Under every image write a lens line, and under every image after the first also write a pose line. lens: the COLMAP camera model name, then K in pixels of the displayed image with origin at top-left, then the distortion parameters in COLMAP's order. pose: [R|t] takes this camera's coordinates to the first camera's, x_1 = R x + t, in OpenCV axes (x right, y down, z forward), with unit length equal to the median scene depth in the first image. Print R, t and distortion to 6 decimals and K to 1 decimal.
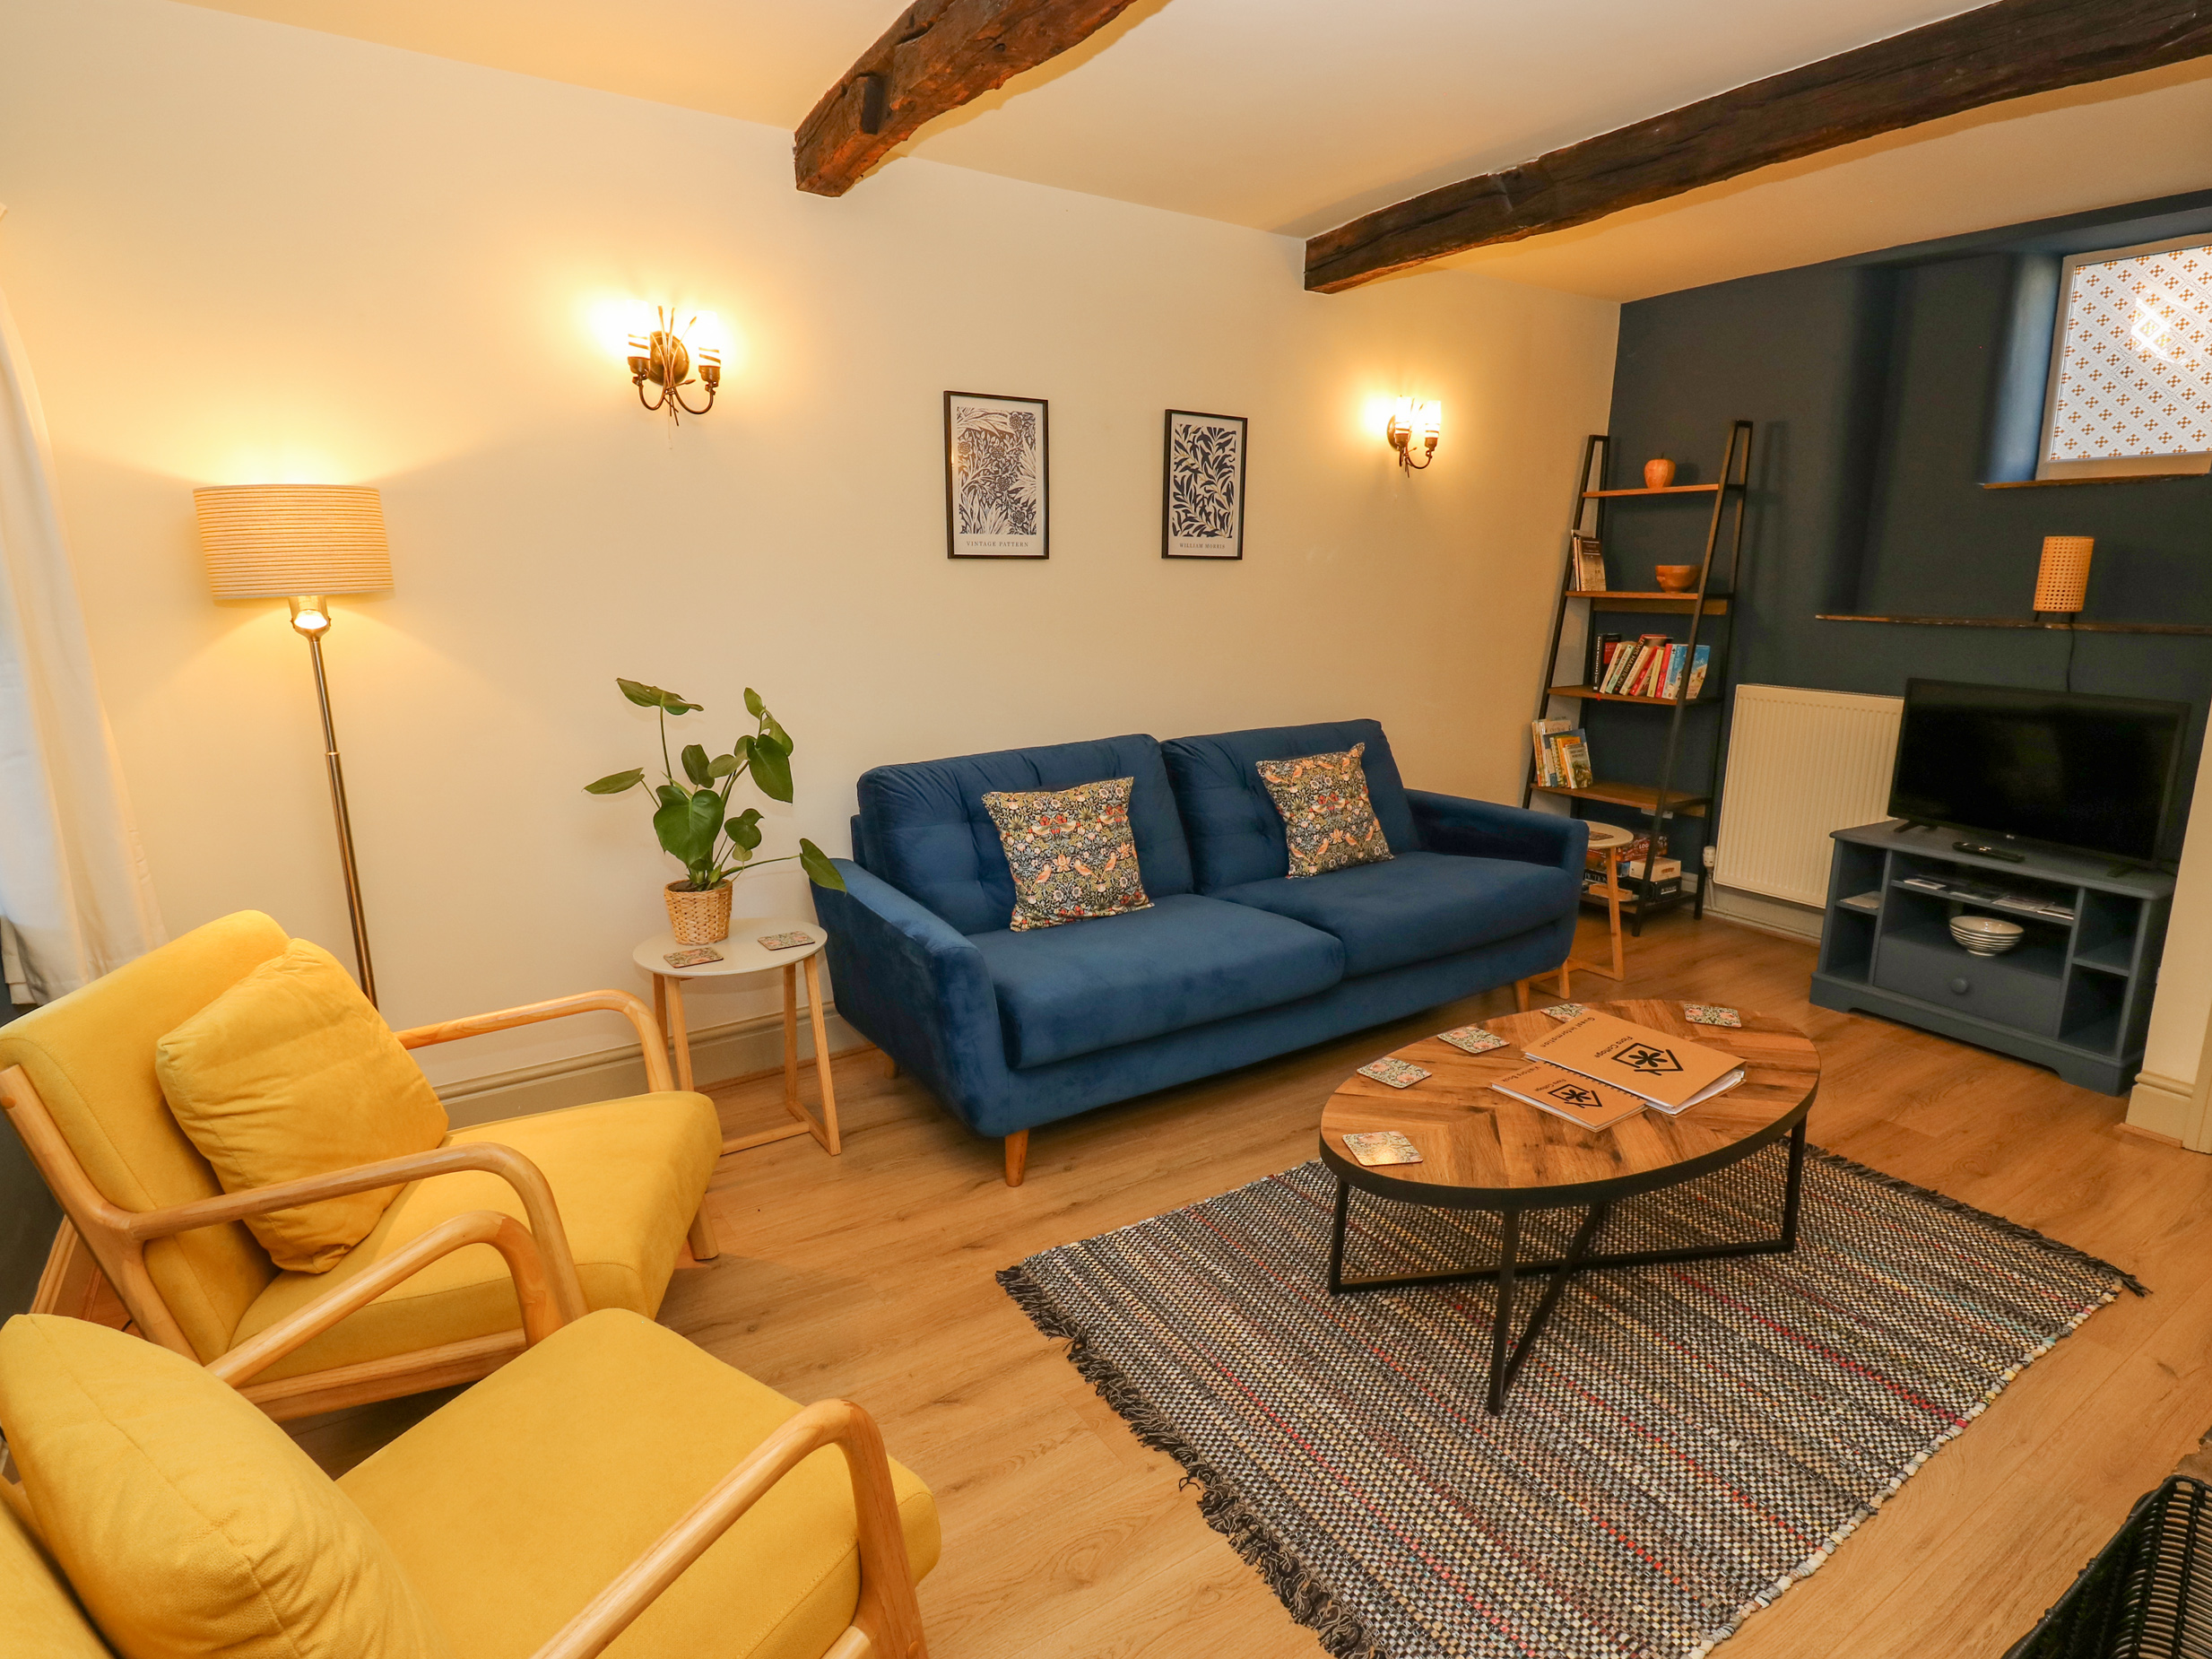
lens RADIAL K [[1157.3, 0, 1133.9], [0, 1157.3, 835.4], [0, 0, 1]] dist [-0.002859, -0.000555]
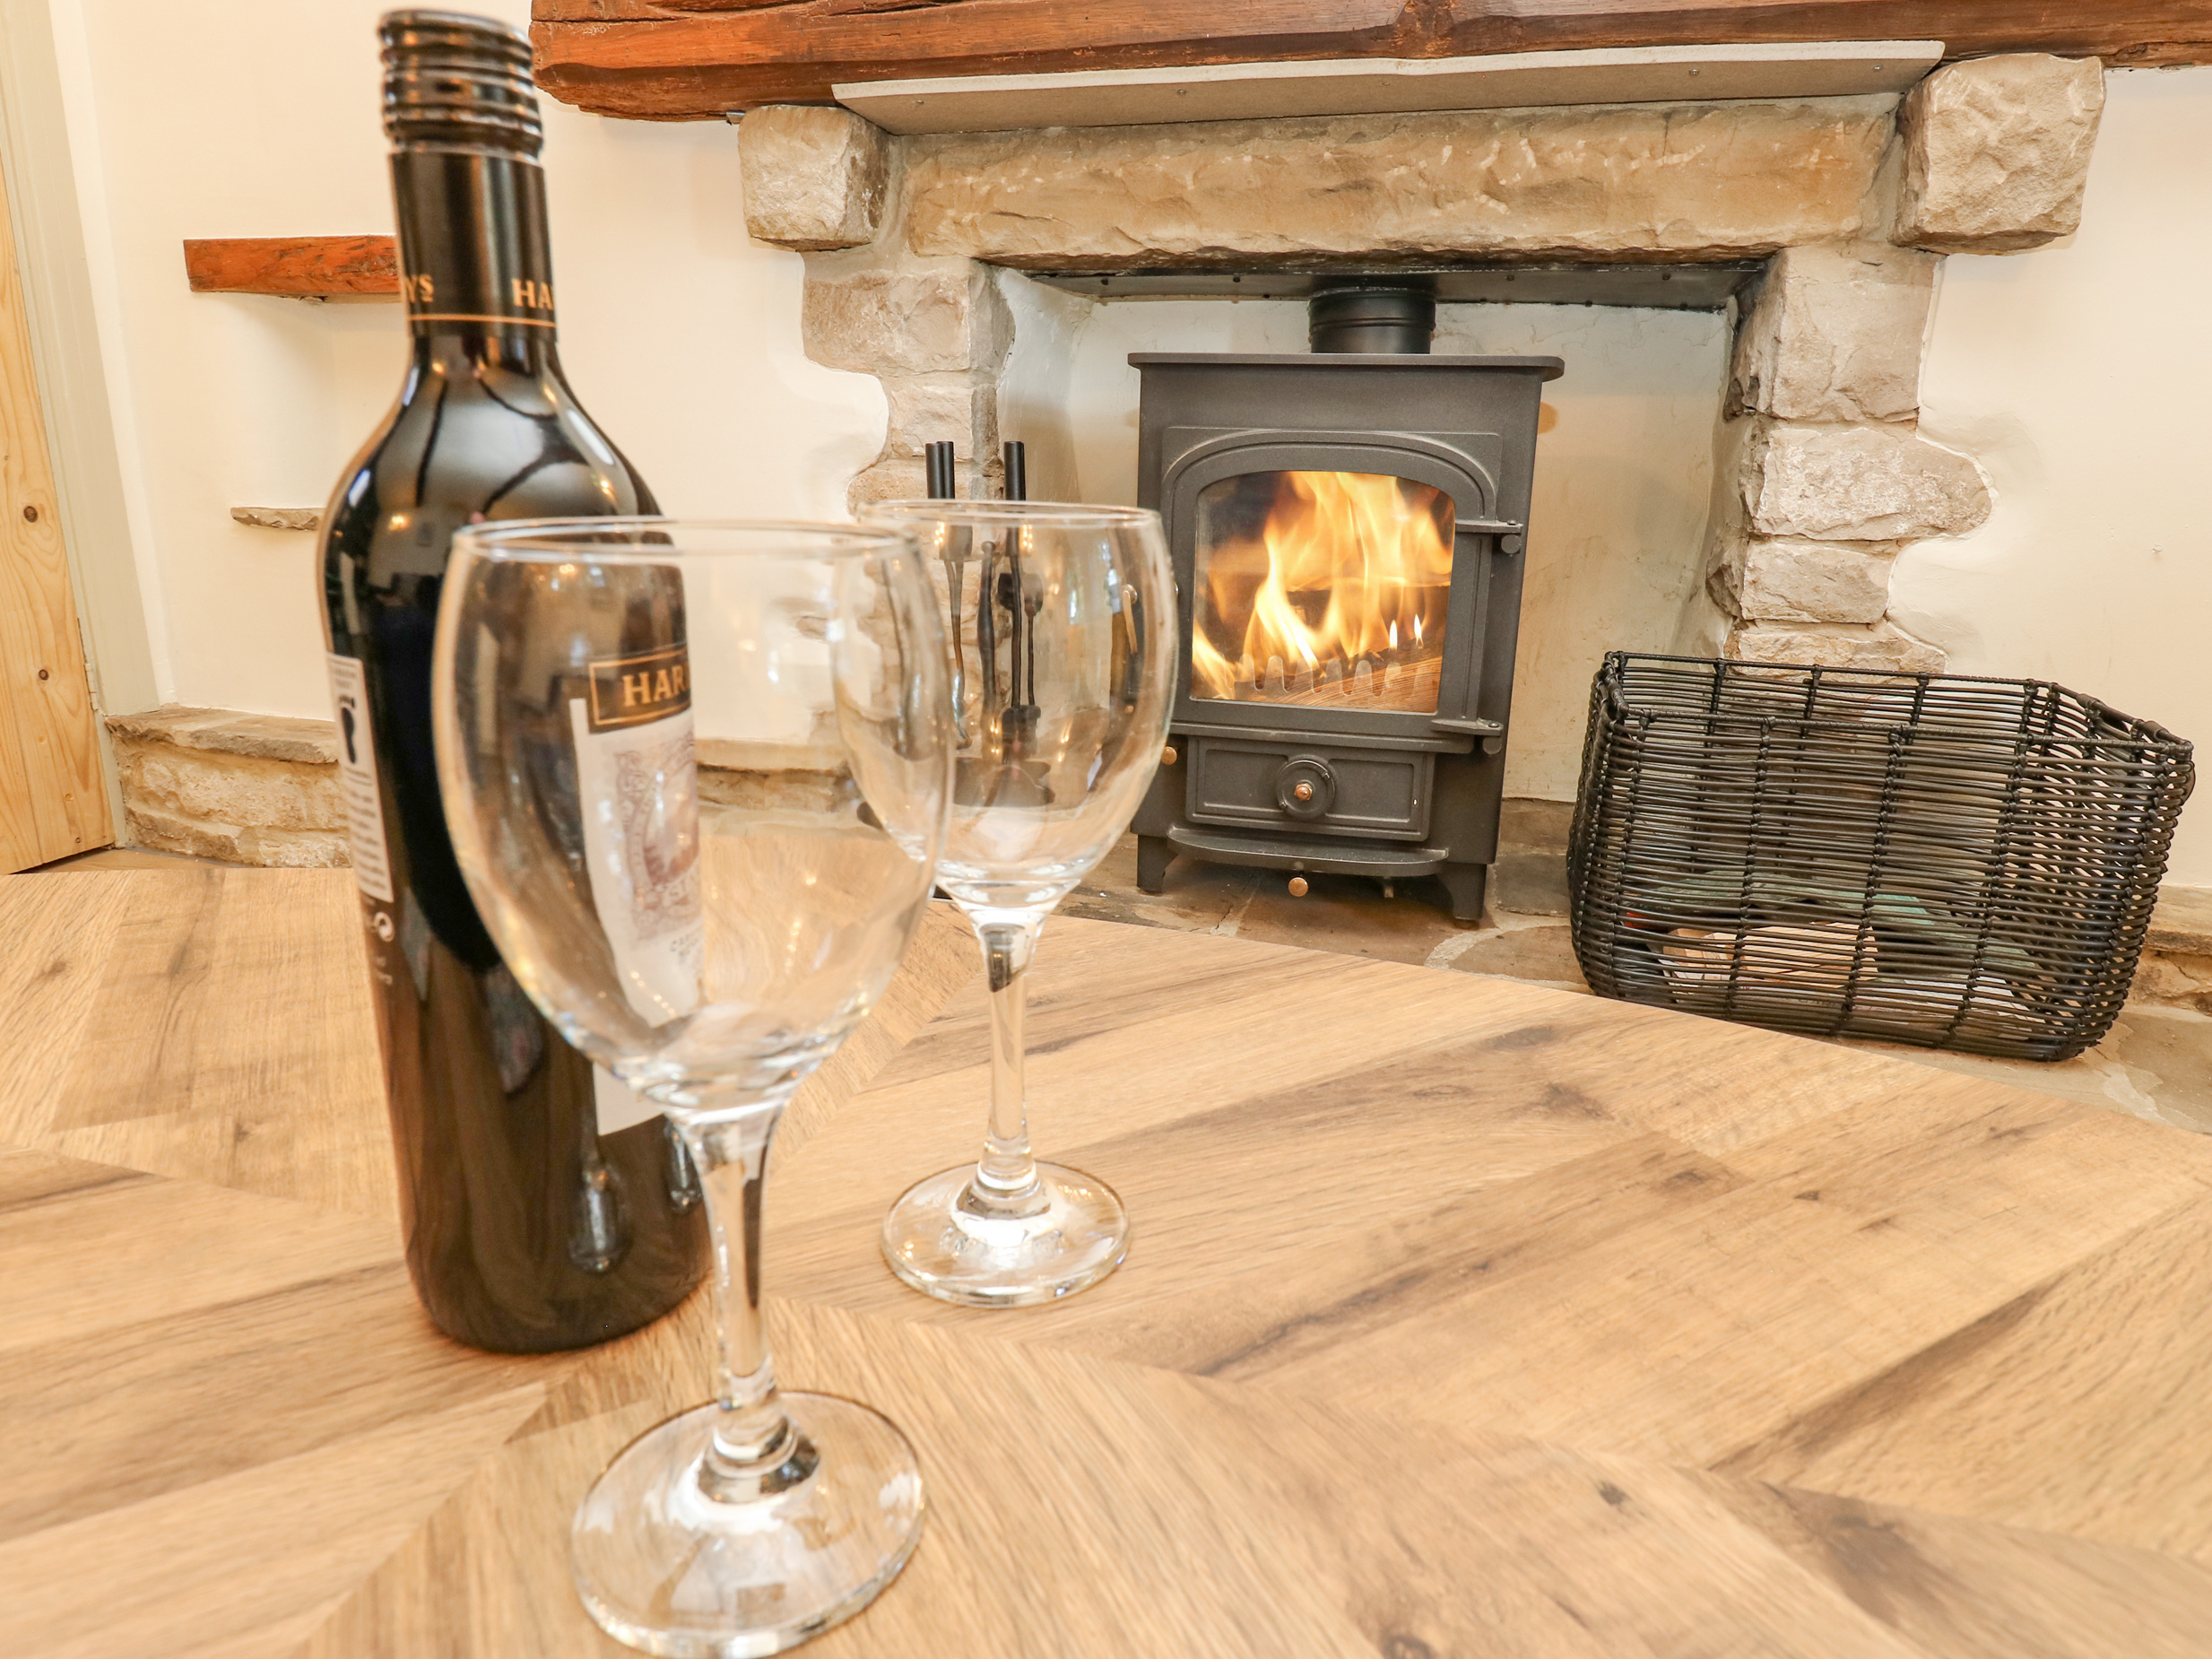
lens RADIAL K [[1372.5, 0, 1136.6], [0, 1372.5, 823.2], [0, 0, 1]] dist [0.018208, -0.028447]
pose [[-0.693575, -0.209533, 0.689238, 0.157996], [0.136019, 0.901465, 0.410926, 0.062635], [-0.707427, 0.378757, -0.596733, 0.653700]]
